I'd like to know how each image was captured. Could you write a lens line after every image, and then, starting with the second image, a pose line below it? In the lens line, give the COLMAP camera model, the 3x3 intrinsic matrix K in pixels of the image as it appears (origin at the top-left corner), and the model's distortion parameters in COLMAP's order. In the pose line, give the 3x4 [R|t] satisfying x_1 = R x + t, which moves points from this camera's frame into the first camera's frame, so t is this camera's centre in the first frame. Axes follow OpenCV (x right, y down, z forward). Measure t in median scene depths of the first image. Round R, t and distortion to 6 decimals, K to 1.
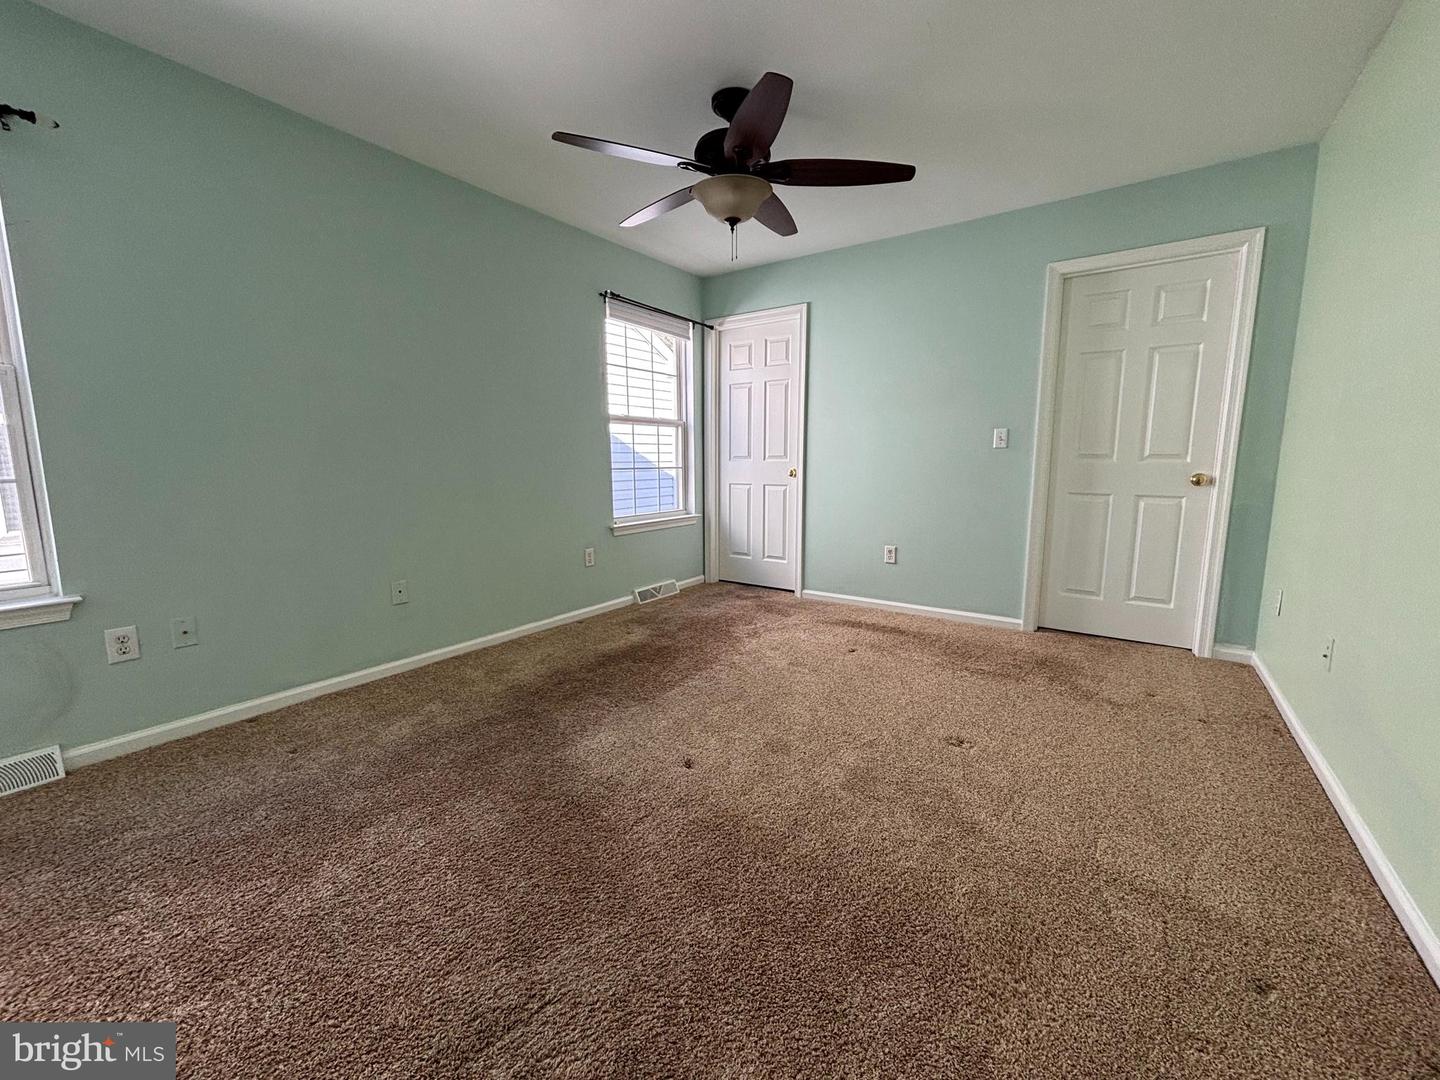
lens RADIAL K [[588.6, 0, 708.5], [0, 588.6, 541.1], [0, 0, 1]] dist [-0.002591, 0.001483]
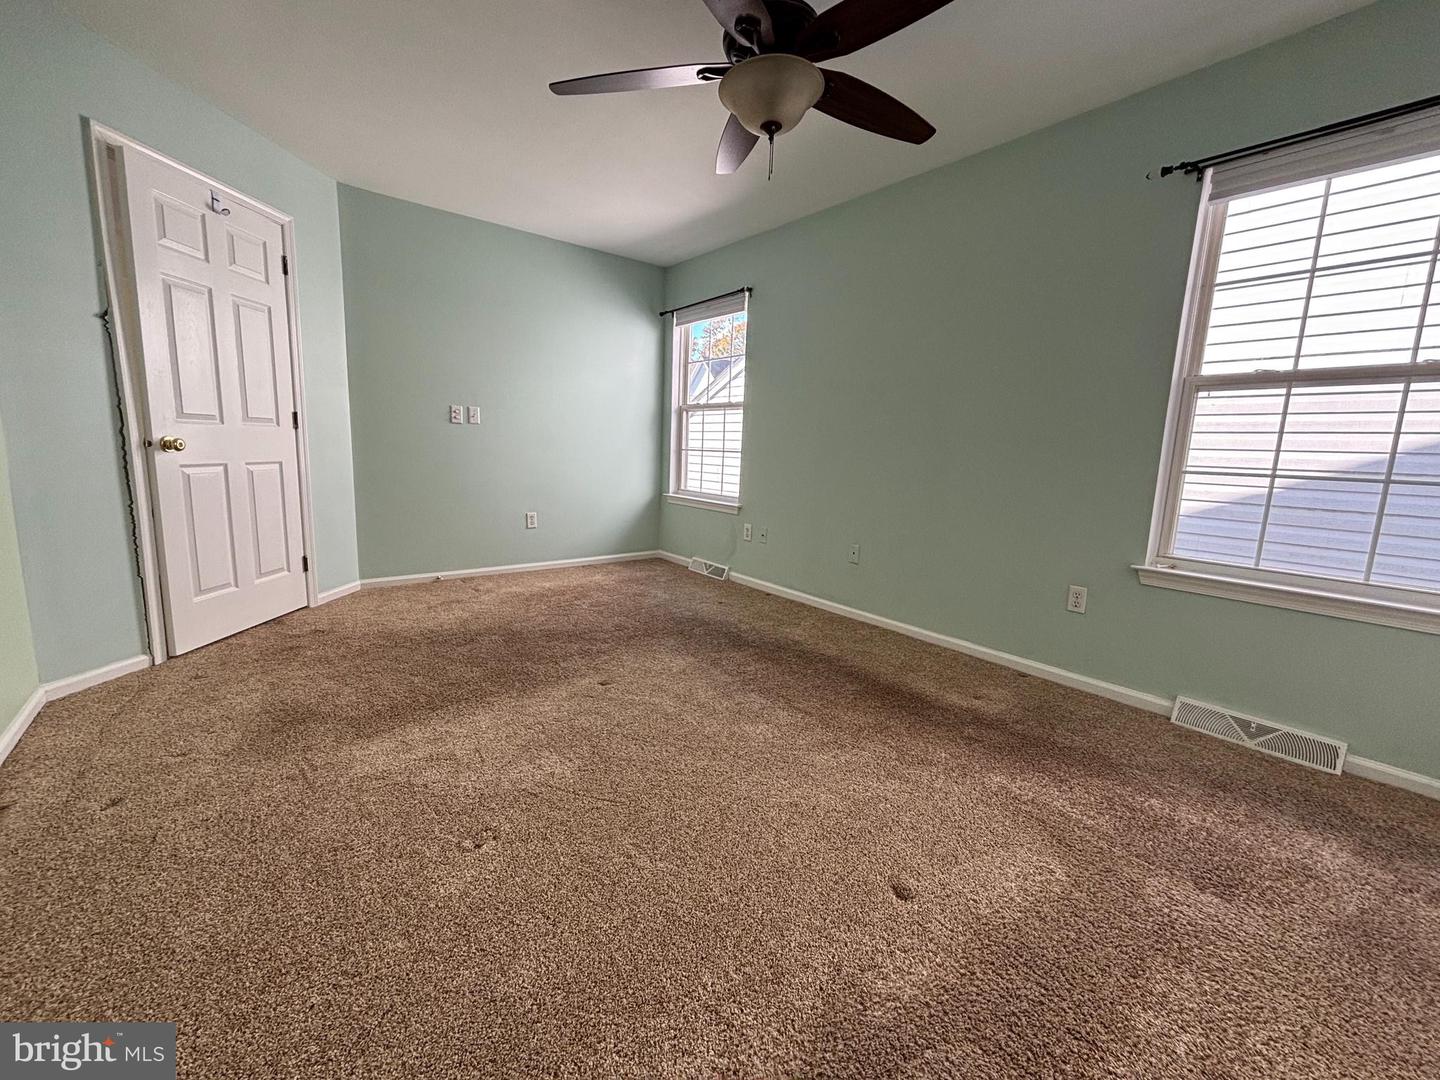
lens RADIAL K [[588.6, 0, 707.7], [0, 588.6, 535.6], [0, 0, 1]] dist [-0.002591, 0.001483]
pose [[-0.289764, 0.146526, -0.945815, 0.558569], [-0.159847, 0.966923, 0.198767, -0.111610], [0.943656, 0.208781, -0.256758, 0.782014]]
